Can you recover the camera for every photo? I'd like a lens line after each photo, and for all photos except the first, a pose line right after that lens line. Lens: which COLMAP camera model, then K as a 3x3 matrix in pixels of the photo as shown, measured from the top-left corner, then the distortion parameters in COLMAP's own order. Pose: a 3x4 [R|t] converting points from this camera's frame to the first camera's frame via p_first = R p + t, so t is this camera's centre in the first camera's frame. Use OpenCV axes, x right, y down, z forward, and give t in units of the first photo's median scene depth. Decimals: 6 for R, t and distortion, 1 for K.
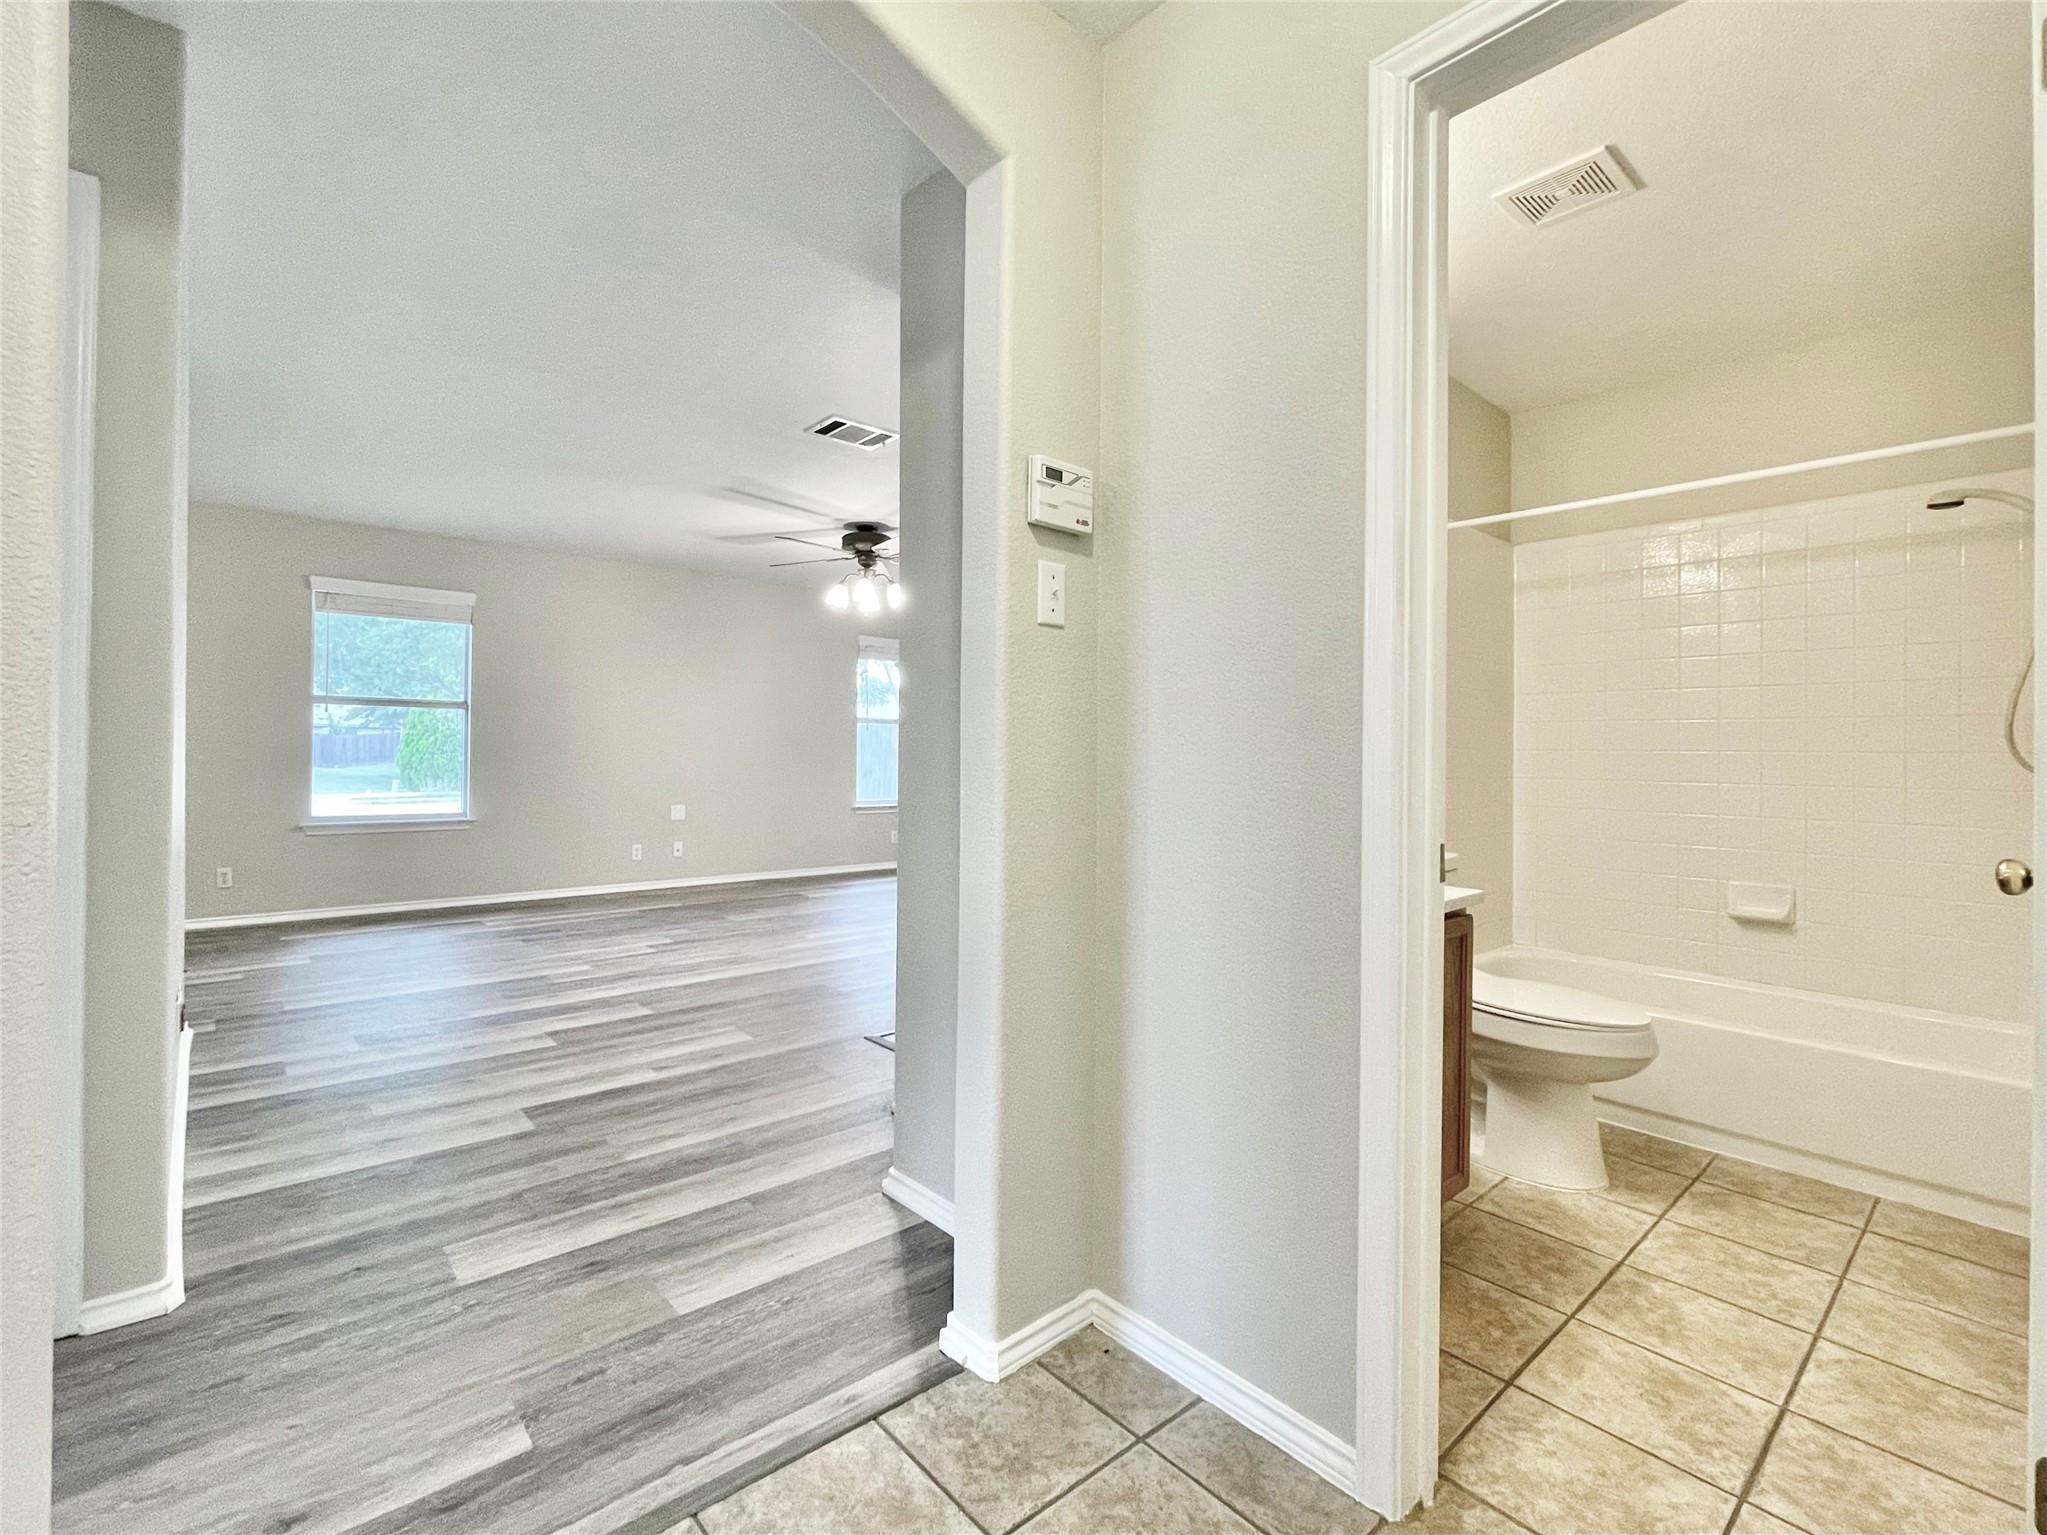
lens RADIAL K [[881.2, 0, 942.7], [0, 881.2, 752.2], [0, 0, 1]] dist [-0.002408, -0.000094]
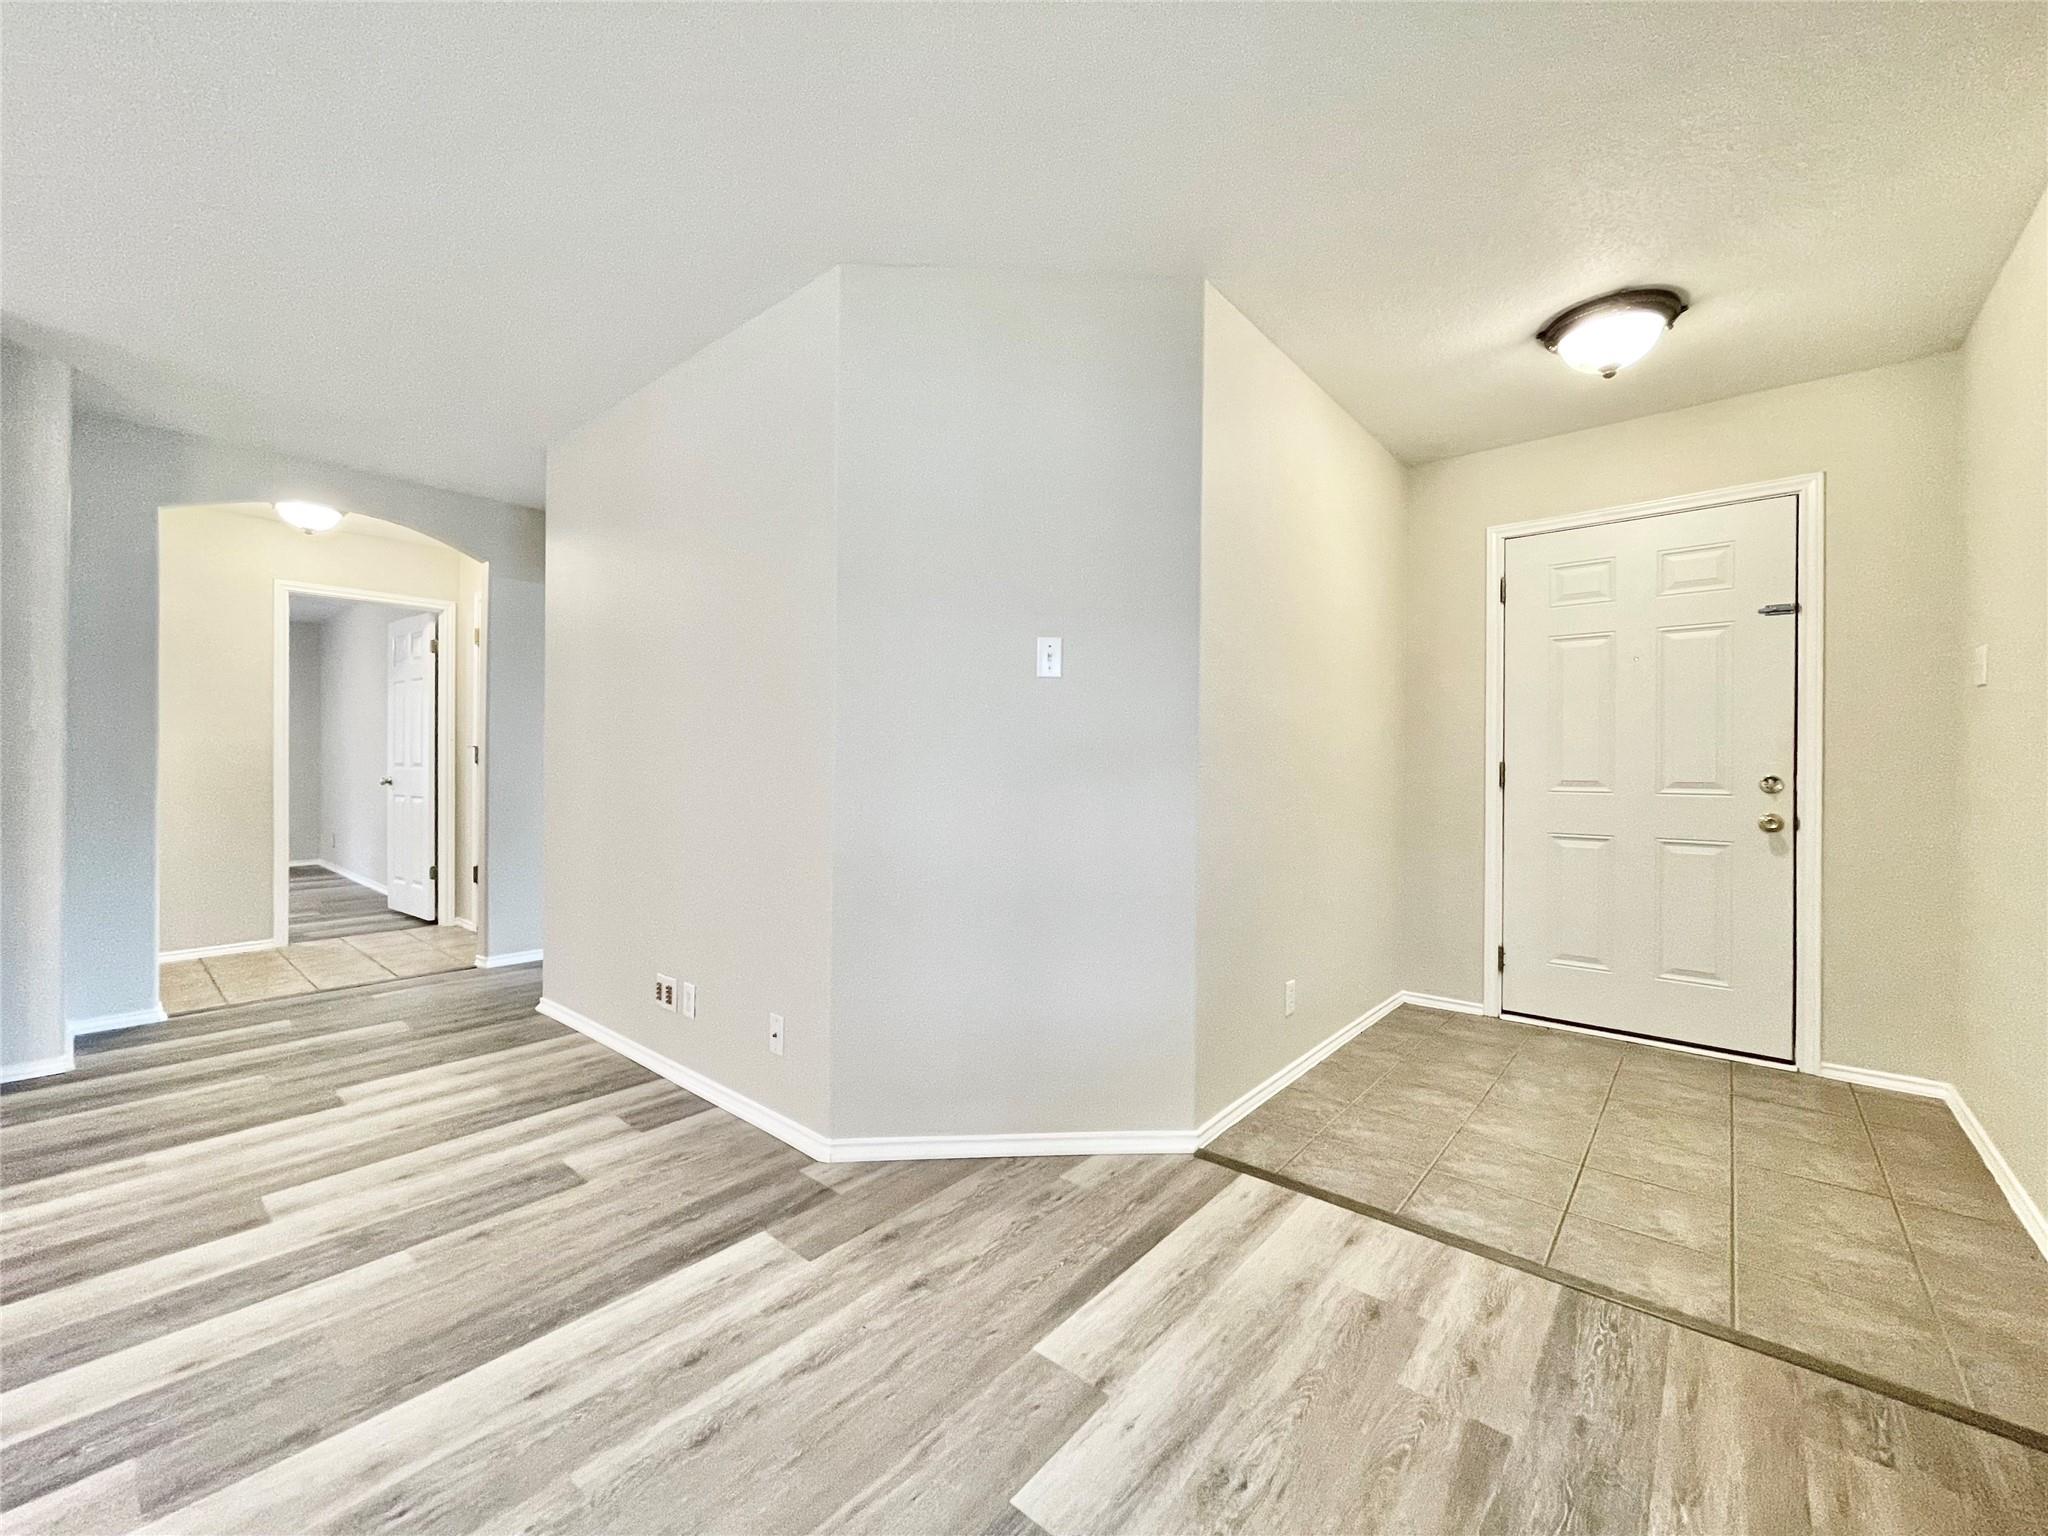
lens RADIAL K [[829.5, 0, 1019.4], [0, 829.5, 758.0], [0, 0, 1]] dist [-0.002404, 0.000586]
pose [[-0.986286, -0.019717, -0.163861, -0.829815], [-0.019203, 0.999804, -0.004720, -0.014490], [0.163922, -0.001509, -0.986472, 1.586600]]
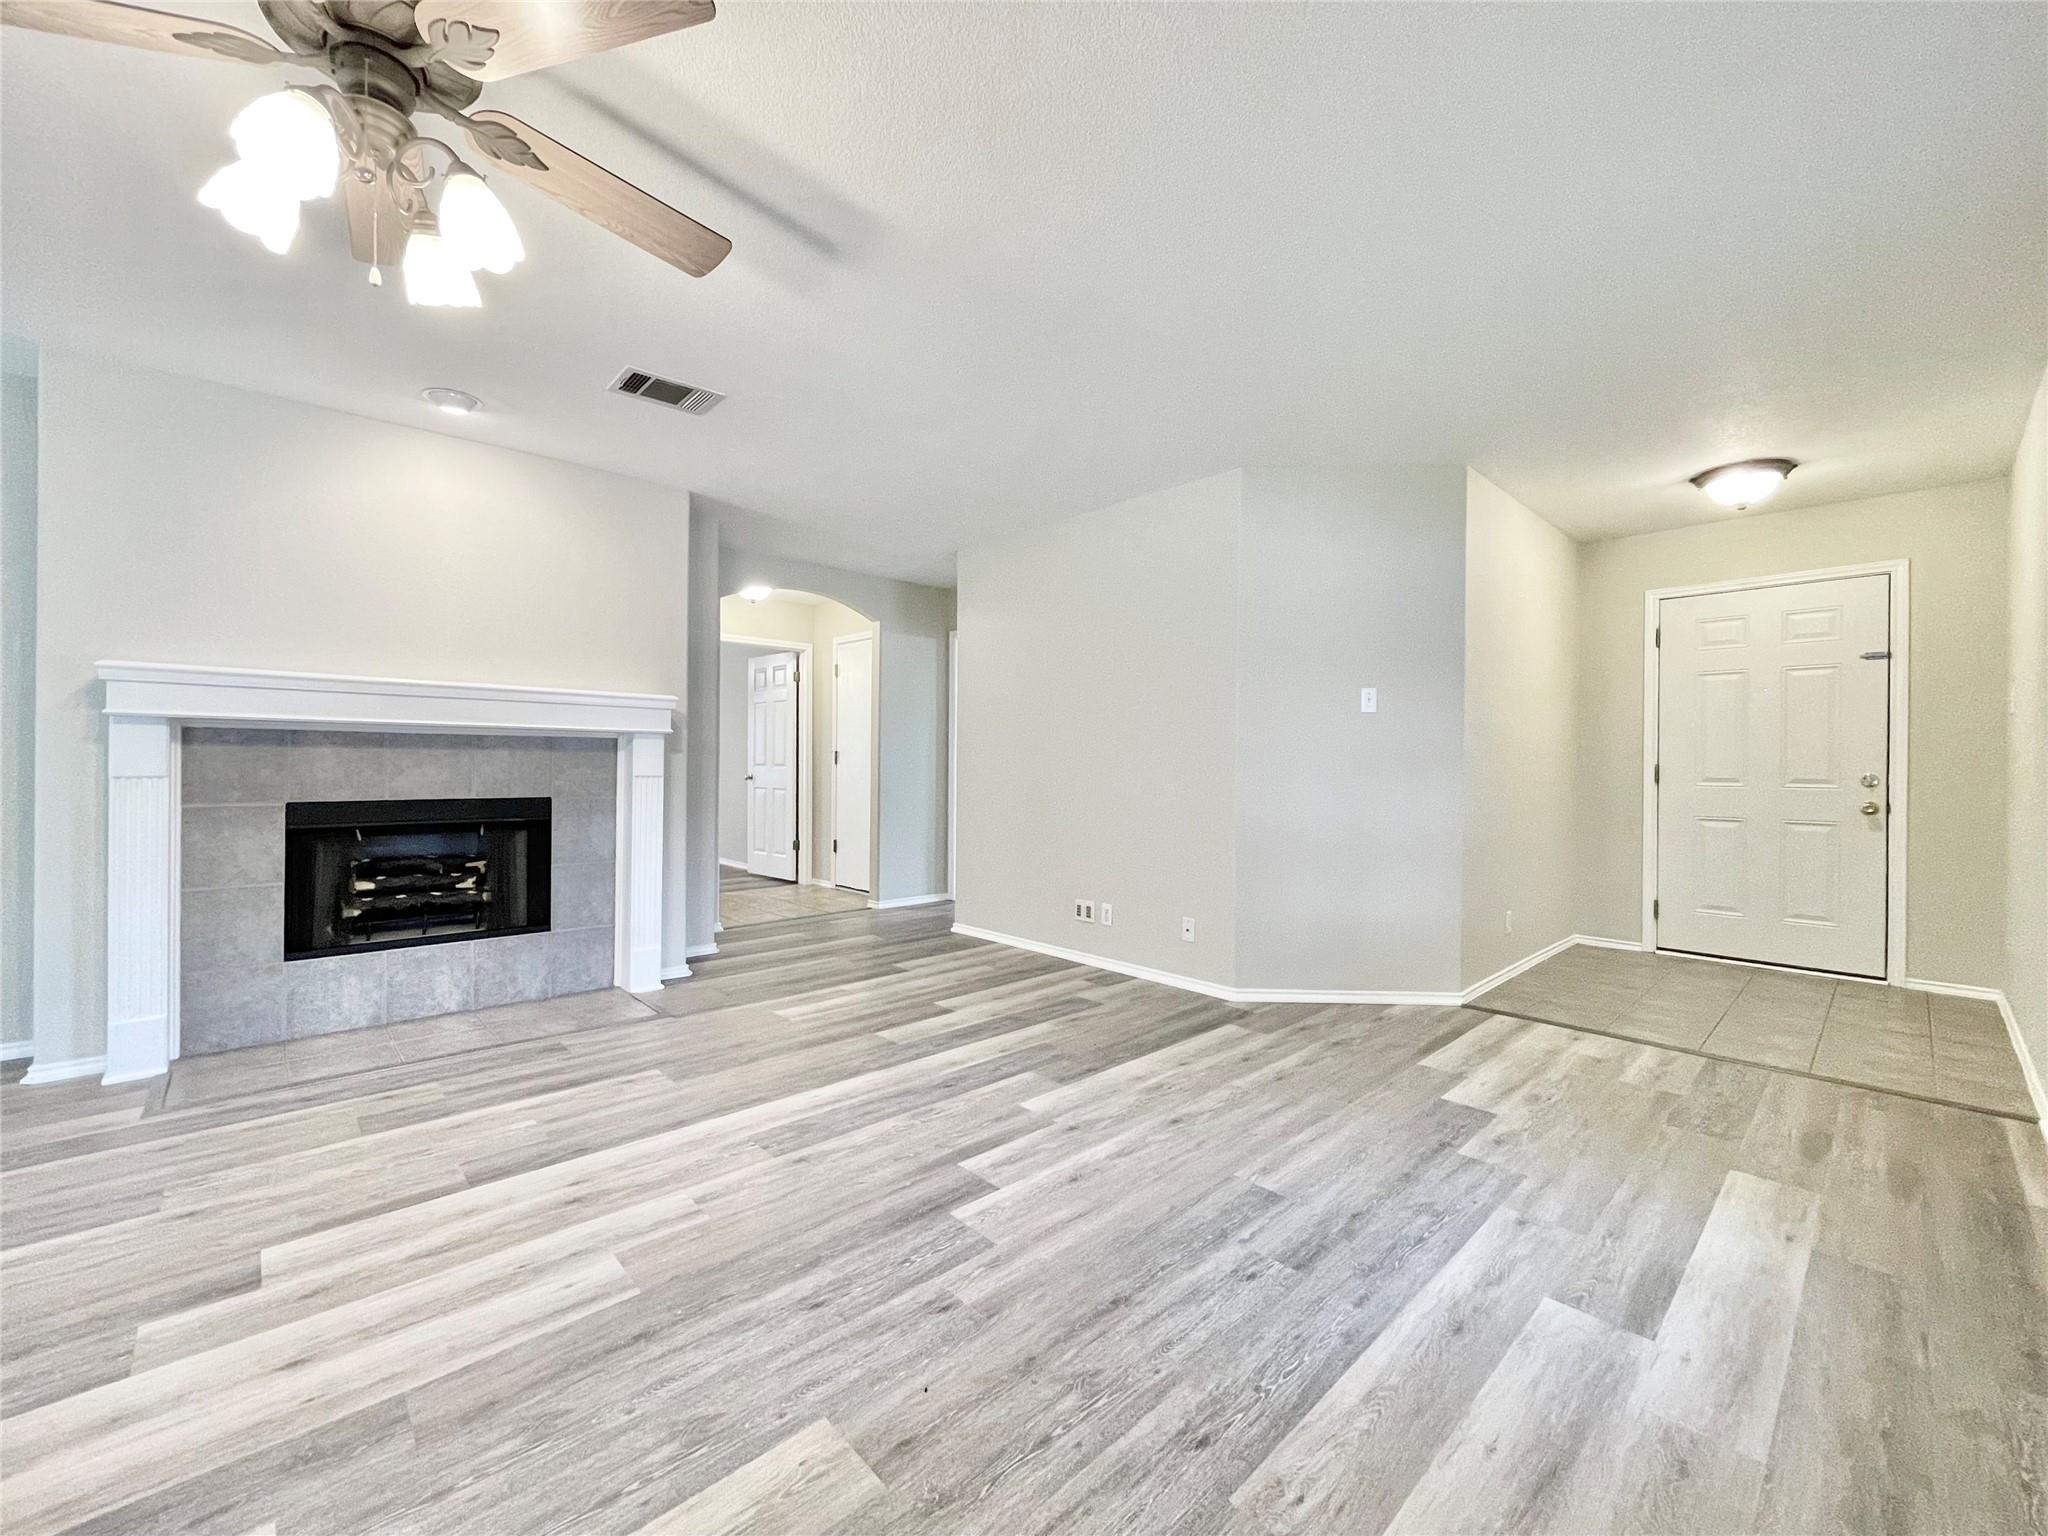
lens RADIAL K [[829.5, 0, 1018.0], [0, 829.5, 761.1], [0, 0, 1]] dist [-0.002404, 0.000586]
pose [[-0.998241, -0.019808, -0.055878, -0.445011], [-0.019899, 0.999801, 0.001075, -0.011345], [0.055846, 0.002185, -0.998437, 1.993556]]
